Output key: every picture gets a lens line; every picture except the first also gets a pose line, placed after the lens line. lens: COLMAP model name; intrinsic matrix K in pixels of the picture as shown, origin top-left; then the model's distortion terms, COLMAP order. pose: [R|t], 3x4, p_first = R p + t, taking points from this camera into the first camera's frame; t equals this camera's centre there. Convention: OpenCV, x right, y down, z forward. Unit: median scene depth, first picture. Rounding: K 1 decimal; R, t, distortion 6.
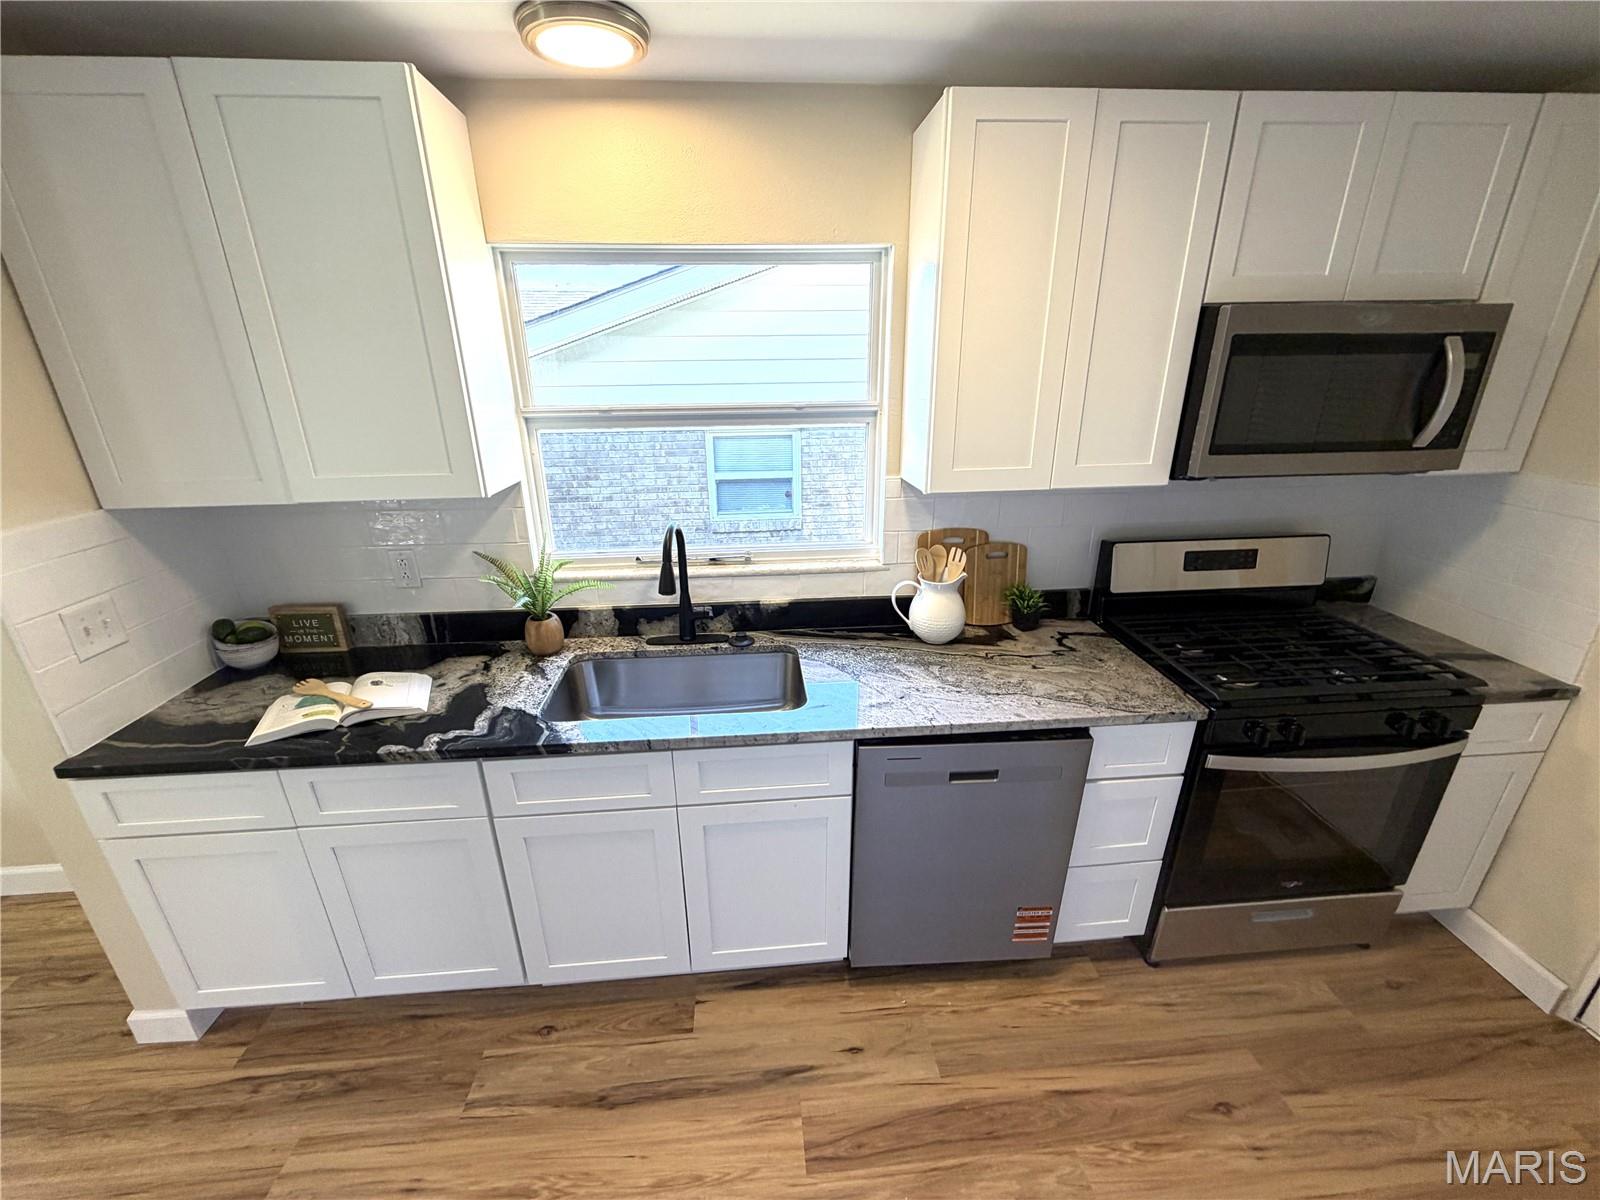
lens RADIAL K [[635.6, 0, 795.6], [0, 635.6, 595.6], [0, 0, 1]] dist [-0.002247, 0.000814]
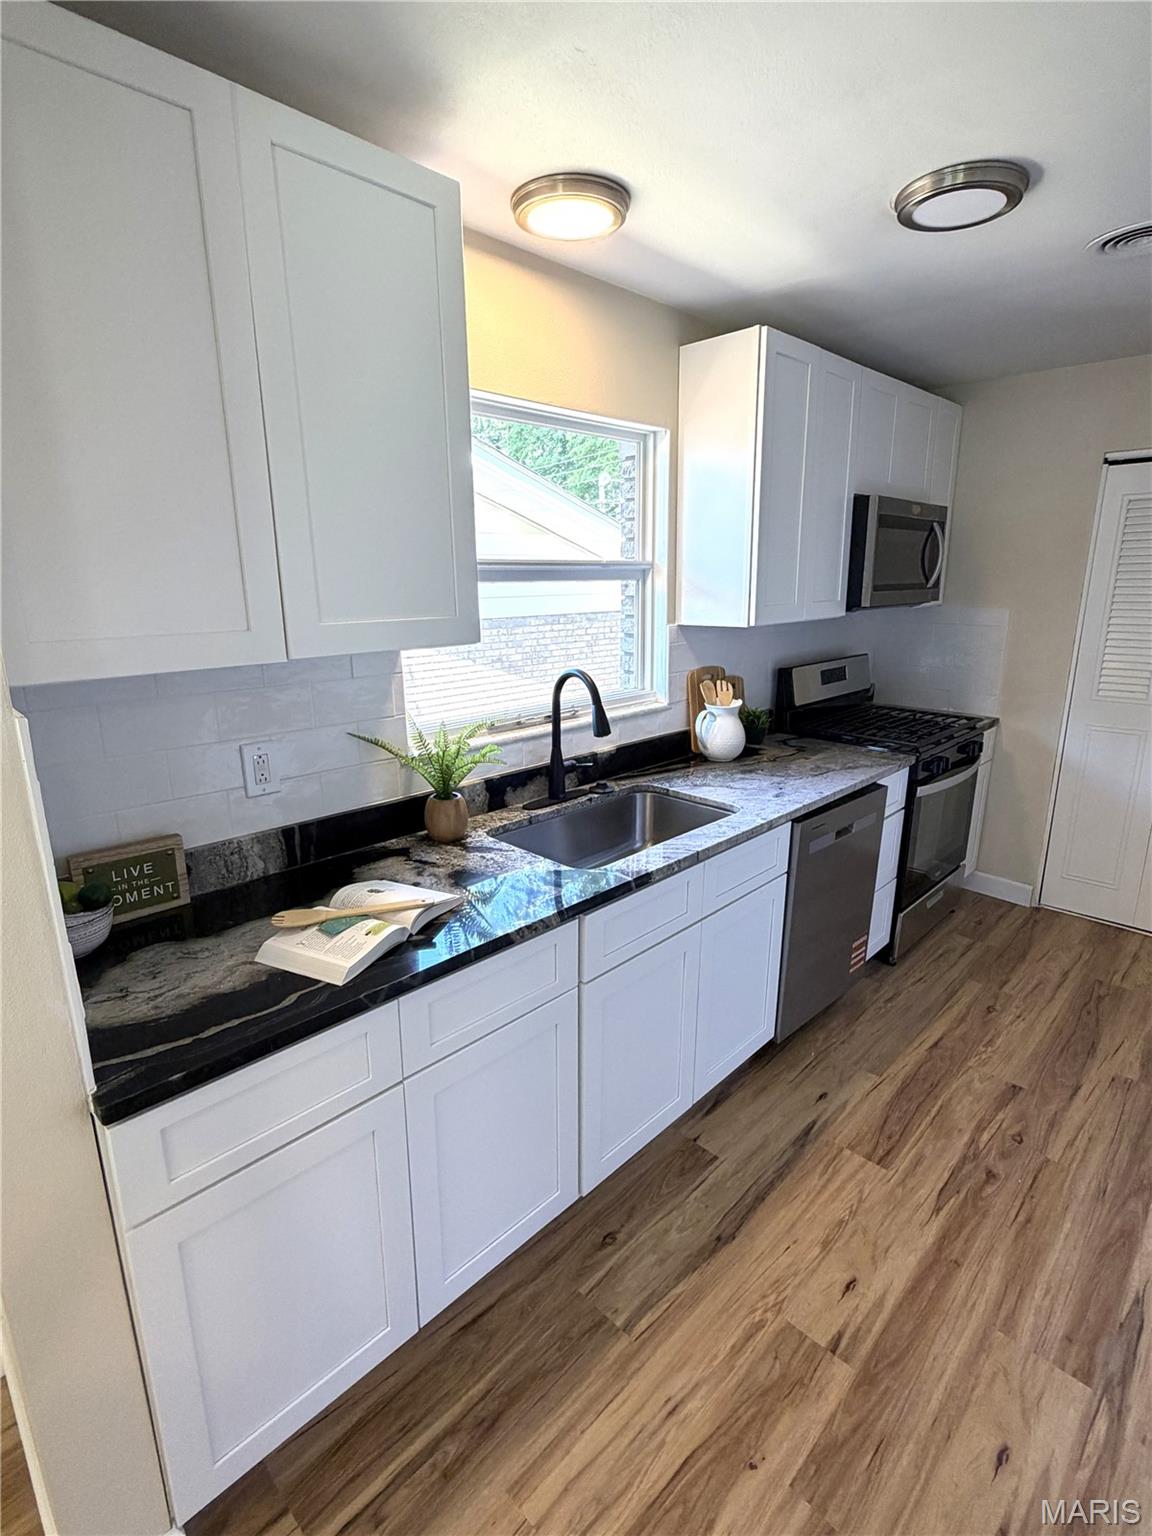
lens RADIAL K [[745.4, 0, 576.9], [0, 745.4, 762.1], [0, 0, 1]] dist [-0.000339, -0.000441]
pose [[0.759010, -0.153480, 0.632730, -0.992100], [0.222957, 0.974332, -0.031113, 0.066178], [-0.611714, 0.164686, 0.773747, 0.123503]]
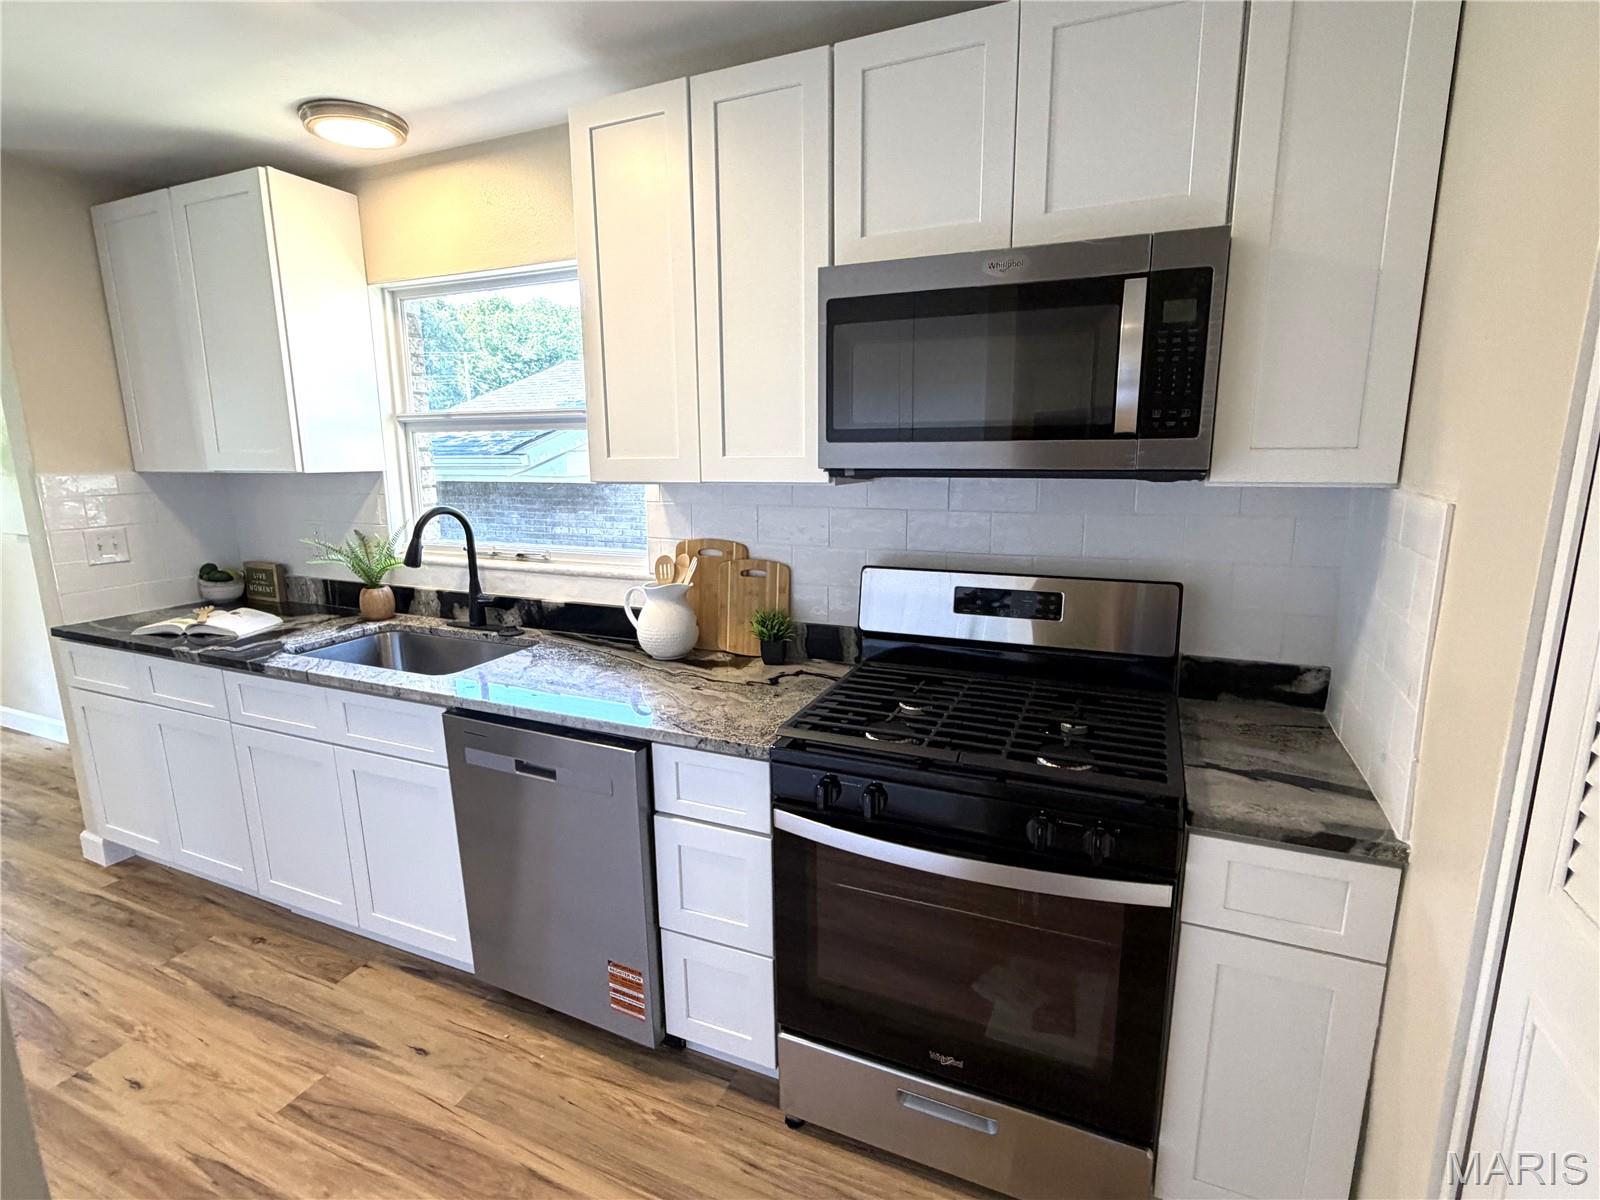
lens RADIAL K [[776.4, 0, 799.8], [0, 776.4, 596.5], [0, 0, 1]] dist [-0.000339, -0.000441]
pose [[0.881107, 0.093844, -0.463512, 1.037726], [-0.163243, 0.980224, -0.111856, 0.090933], [0.443849, 0.174222, 0.879002, 0.118684]]
